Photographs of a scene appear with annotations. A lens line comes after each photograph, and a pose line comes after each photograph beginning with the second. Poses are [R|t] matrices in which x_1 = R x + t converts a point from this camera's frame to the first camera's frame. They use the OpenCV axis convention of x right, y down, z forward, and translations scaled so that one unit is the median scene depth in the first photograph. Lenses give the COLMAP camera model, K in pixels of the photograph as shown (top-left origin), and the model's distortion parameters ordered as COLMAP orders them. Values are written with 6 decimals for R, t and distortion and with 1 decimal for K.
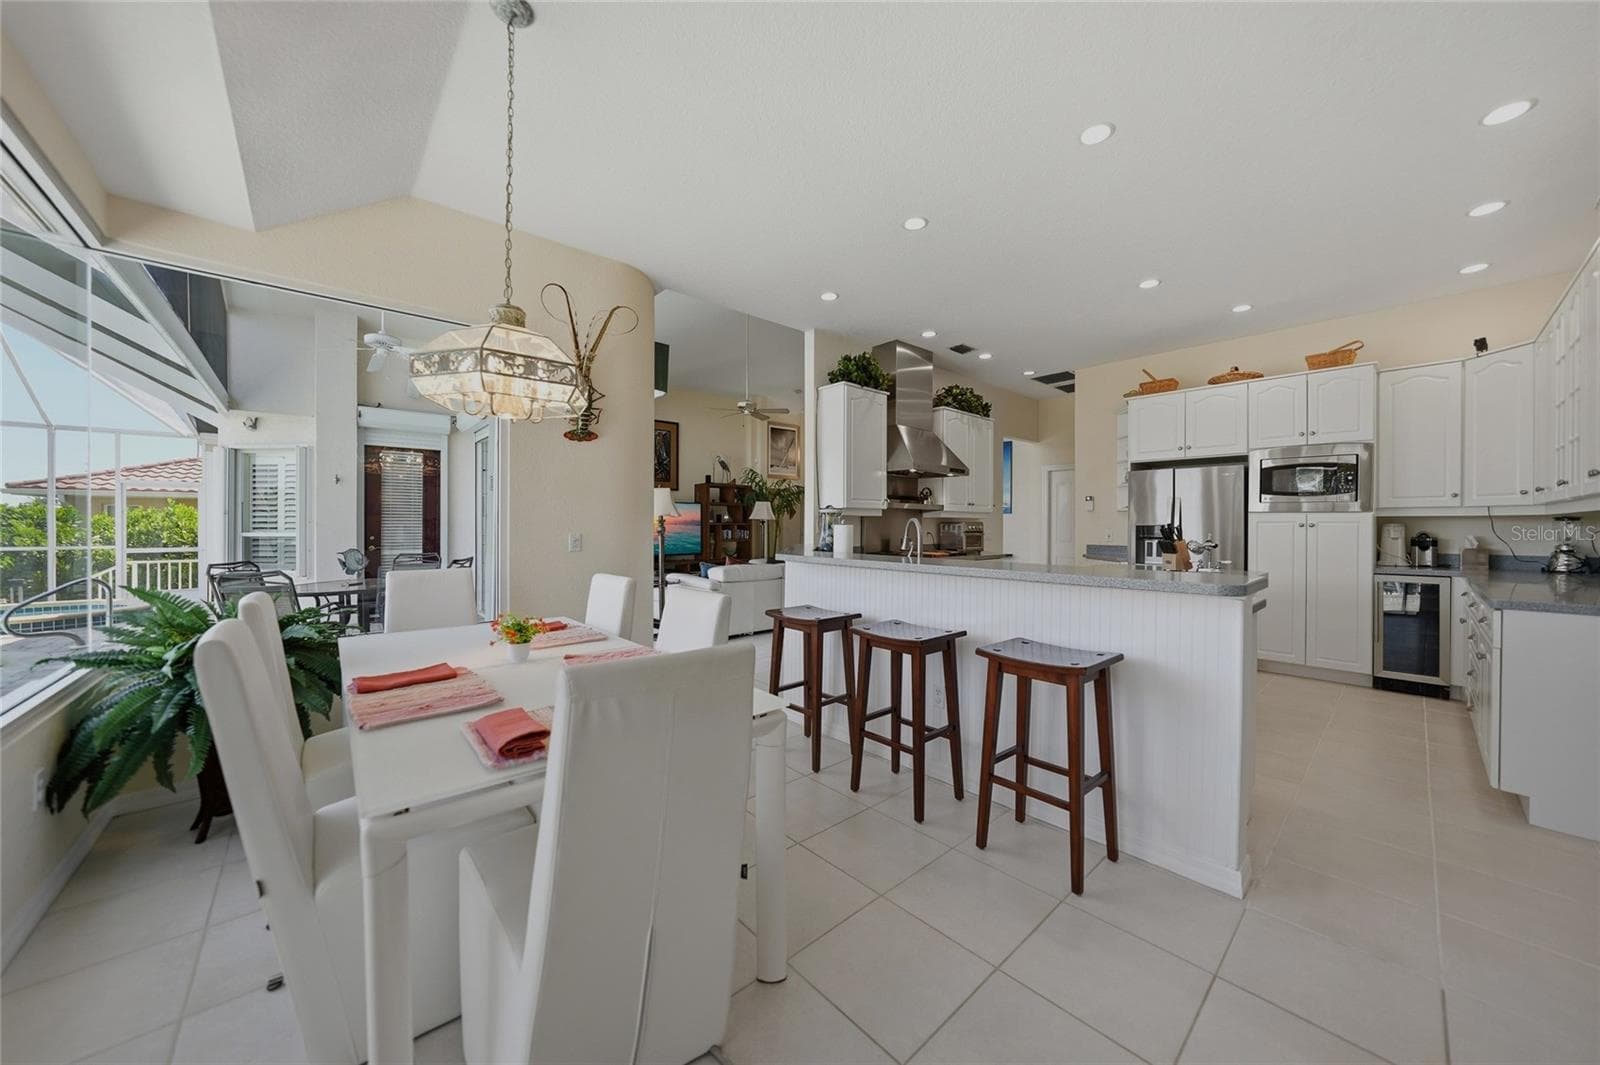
lens RADIAL K [[556.4, 0, 802.3], [0, 556.4, 530.1], [0, 0, 1]] dist [-0.026347, 0.005913]
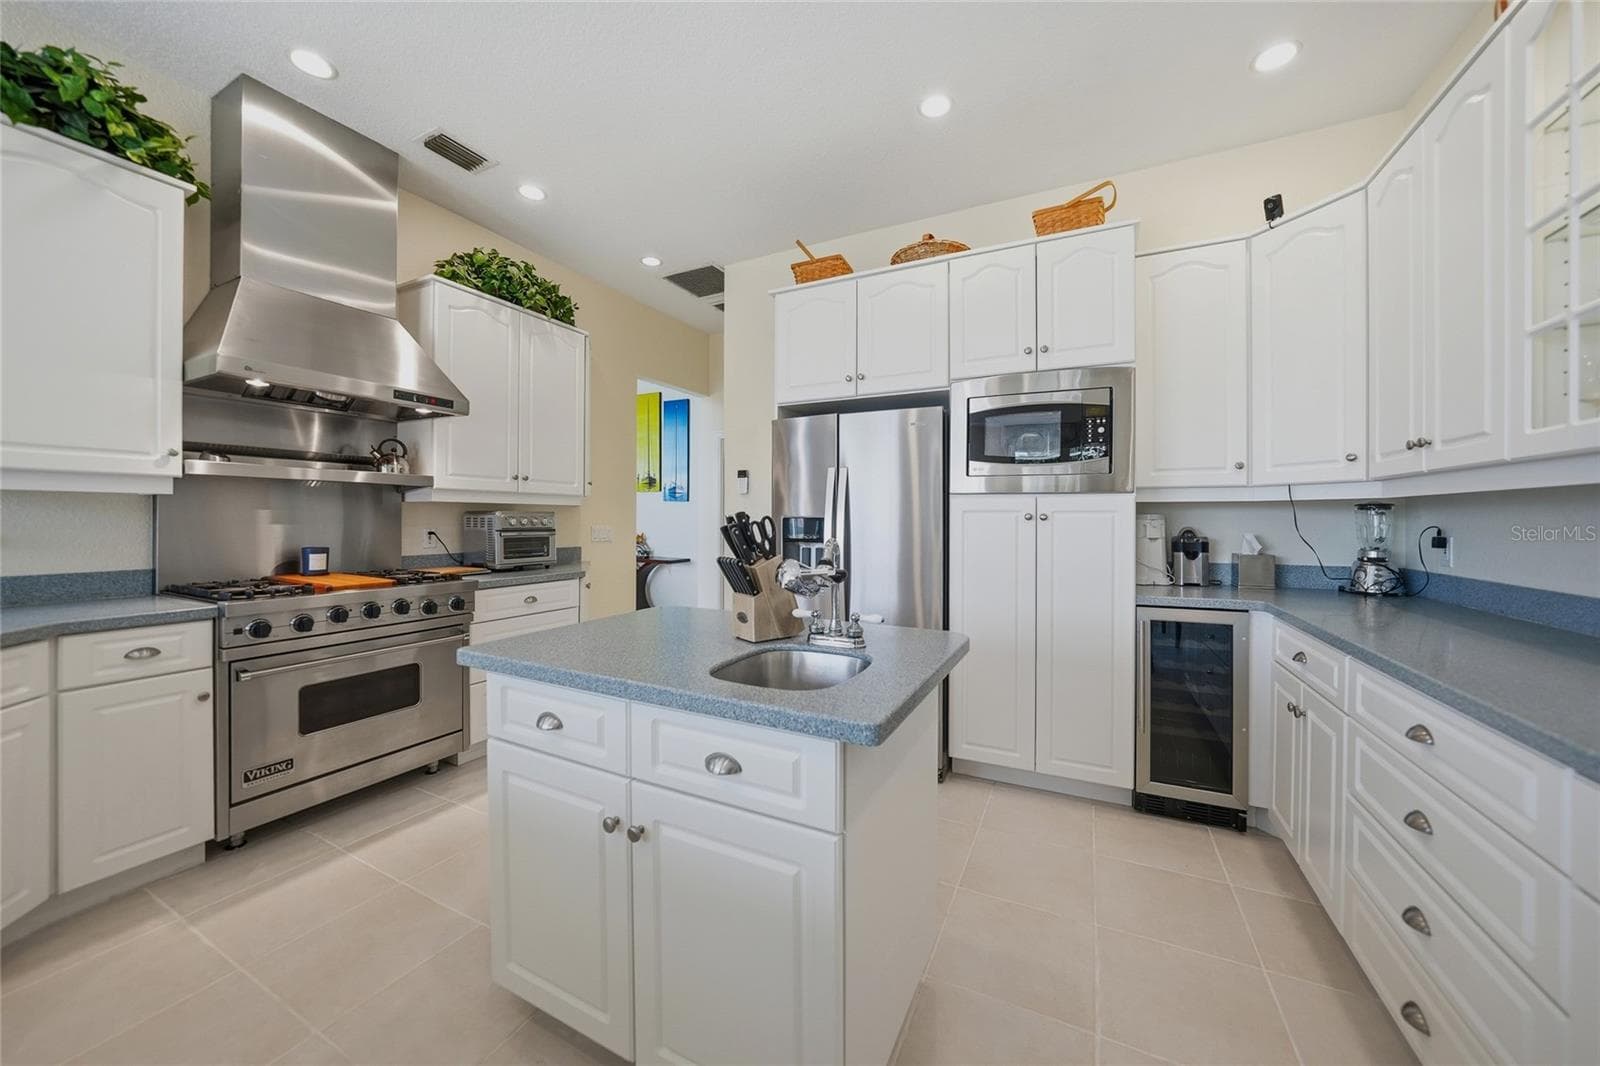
lens RADIAL K [[555.3, 0, 803.9], [0, 555.3, 523.8], [0, 0, 1]] dist [-0.028180, 0.006627]
pose [[0.929290, -0.003241, 0.369336, 0.507862], [0.003178, 0.999995, 0.000777, -0.003319], [-0.369337, 0.000452, 0.929296, 0.577390]]
